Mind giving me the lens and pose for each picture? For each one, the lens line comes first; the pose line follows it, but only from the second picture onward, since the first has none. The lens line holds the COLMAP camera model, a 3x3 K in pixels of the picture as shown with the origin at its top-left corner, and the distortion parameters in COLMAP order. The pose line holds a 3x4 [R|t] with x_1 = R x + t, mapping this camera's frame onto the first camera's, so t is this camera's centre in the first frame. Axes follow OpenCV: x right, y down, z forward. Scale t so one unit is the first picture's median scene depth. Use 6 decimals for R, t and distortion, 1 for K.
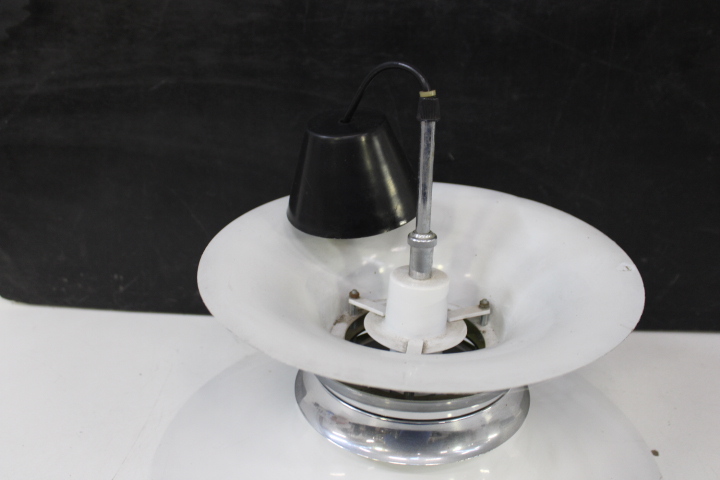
lens RADIAL K [[729.0, 0, 359.3], [0, 729.0, 242.2], [0, 0, 1]] dist [-0.081010, 0.000000]
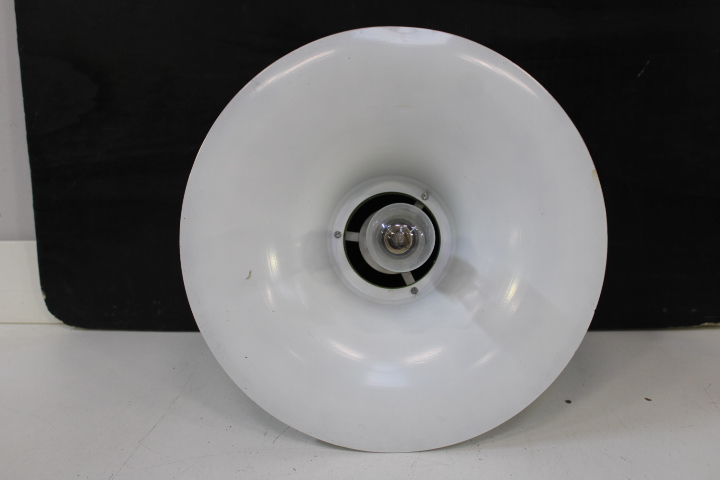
lens RADIAL K [[729.0, 0, 355.4], [0, 729.0, 242.5], [0, 0, 1]] dist [-0.081010, 0.000000]
pose [[0.998868, -0.036967, -0.029933, 0.067928], [0.031535, 0.985774, -0.165090, 0.186548], [0.035610, 0.163959, 0.985824, -0.303214]]
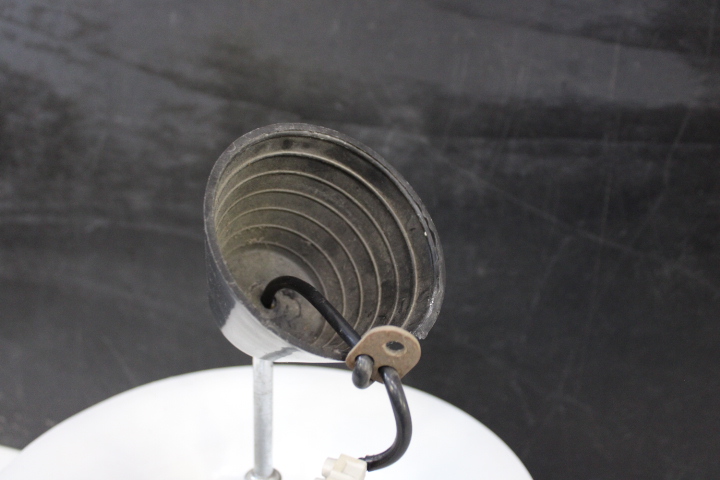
lens RADIAL K [[729.0, 0, 366.4], [0, 729.0, 247.1], [0, 0, 1]] dist [-0.081010, 0.000000]
pose [[0.978307, 0.071661, -0.194372, 0.243792], [-0.095689, 0.988490, -0.117183, -0.119214], [0.183738, 0.133240, 0.973903, 0.180095]]
